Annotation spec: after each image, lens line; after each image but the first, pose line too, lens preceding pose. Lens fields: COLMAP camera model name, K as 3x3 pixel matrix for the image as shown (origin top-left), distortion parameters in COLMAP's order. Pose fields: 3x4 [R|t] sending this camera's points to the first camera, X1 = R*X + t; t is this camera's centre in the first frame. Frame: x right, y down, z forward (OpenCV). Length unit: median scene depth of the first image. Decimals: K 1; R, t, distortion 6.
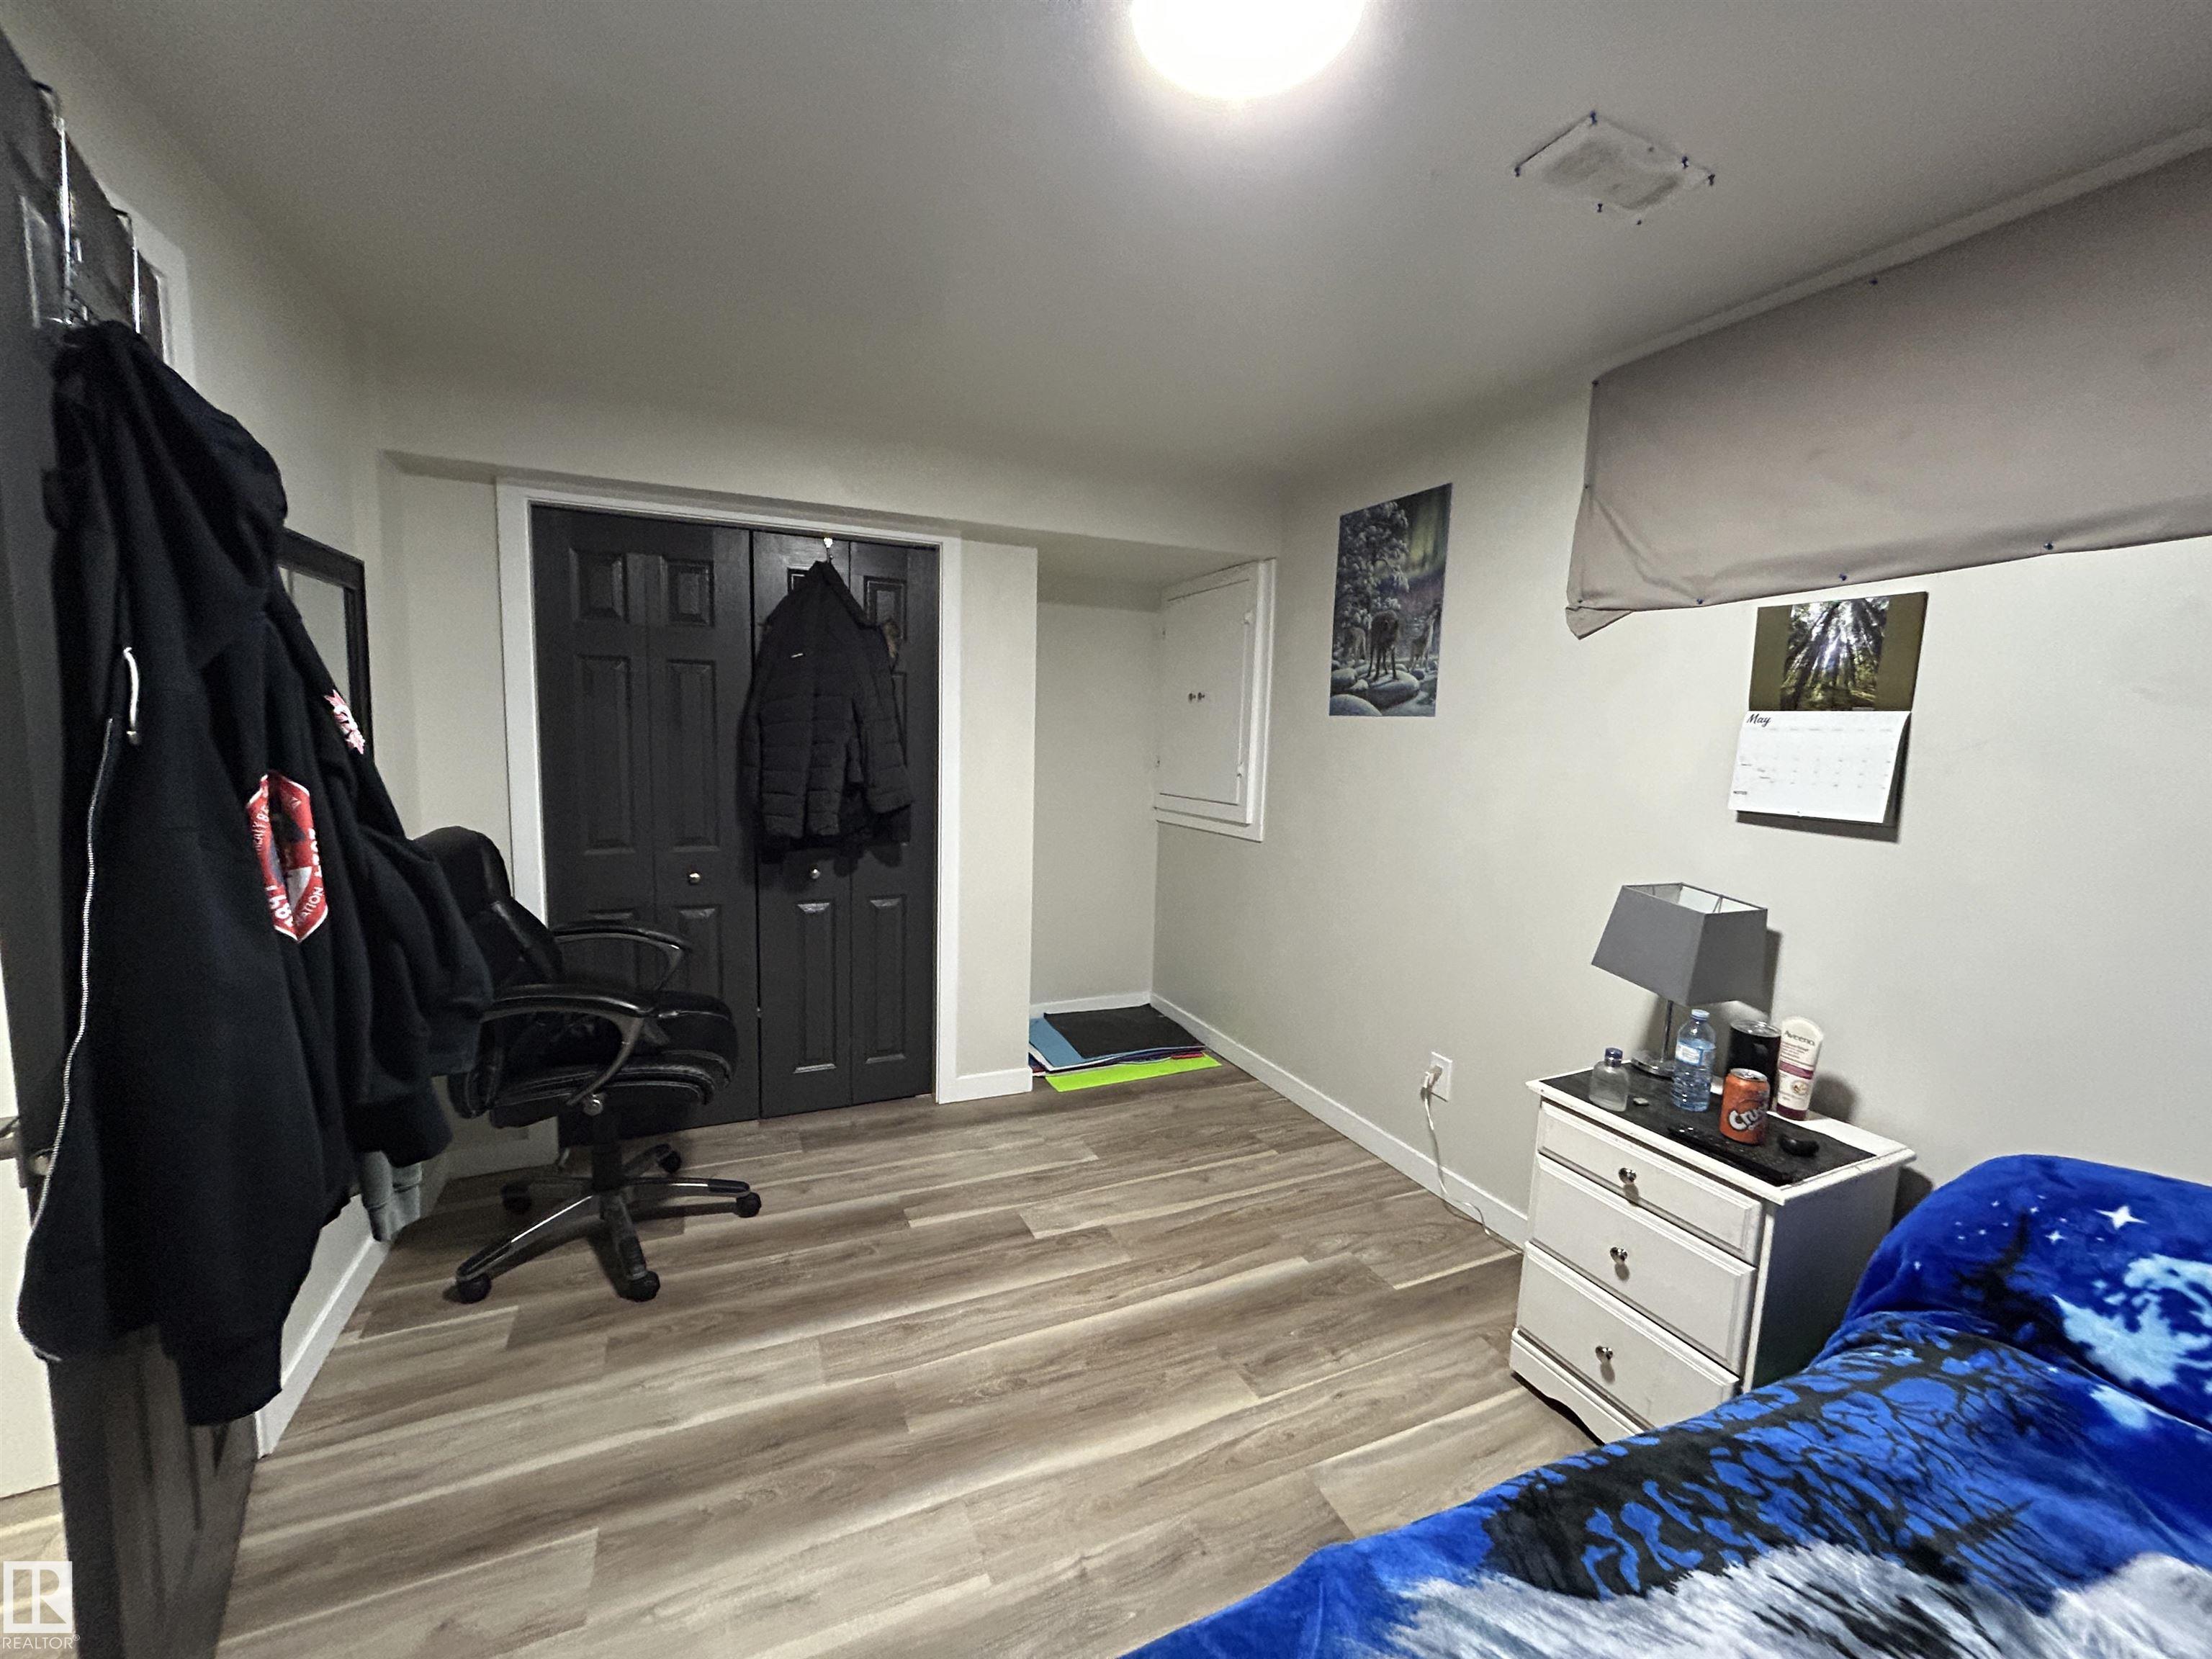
lens RADIAL K [[892.0, 0, 1107.0], [0, 892.0, 825.8], [0, 0, 1]] dist [-0.001129, -0.000029]
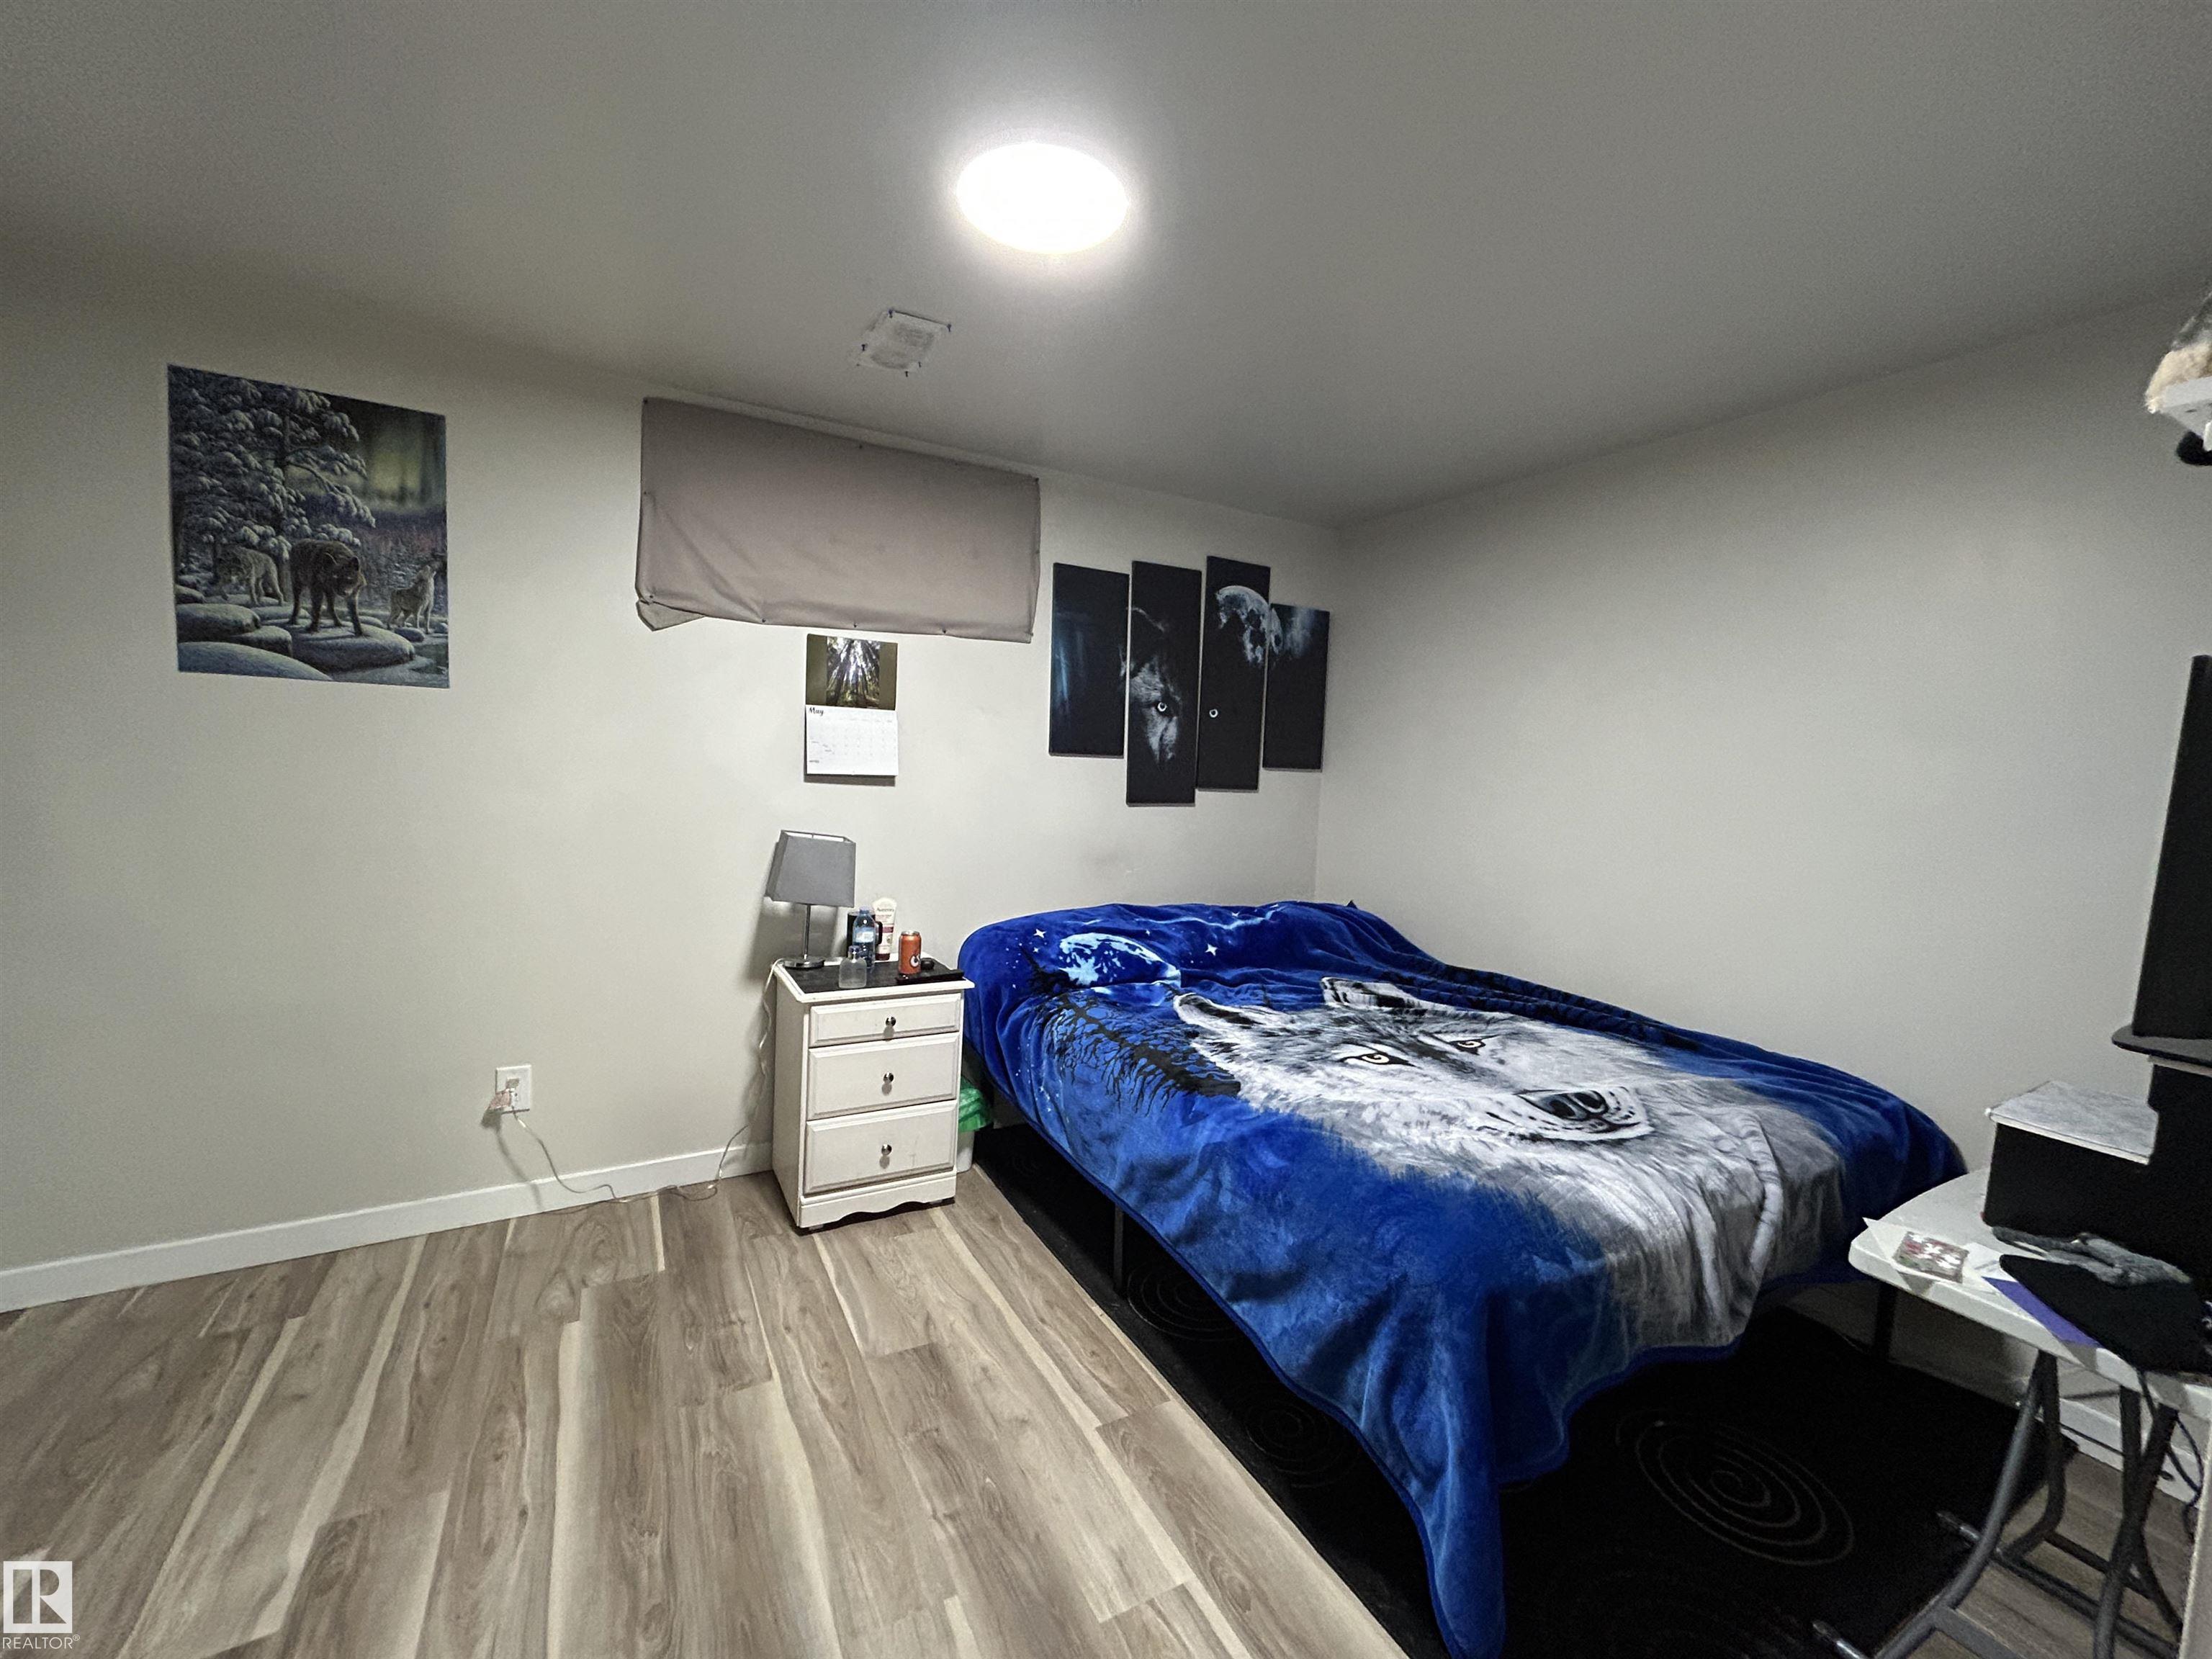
lens RADIAL K [[892.0, 0, 1104.9], [0, 892.0, 826.6], [0, 0, 1]] dist [-0.001129, -0.000029]
pose [[-0.081475, -0.109285, 0.990666, -0.547044], [0.069331, 0.990941, 0.115017, -0.046557], [-0.994261, 0.078055, -0.073160, 0.452051]]
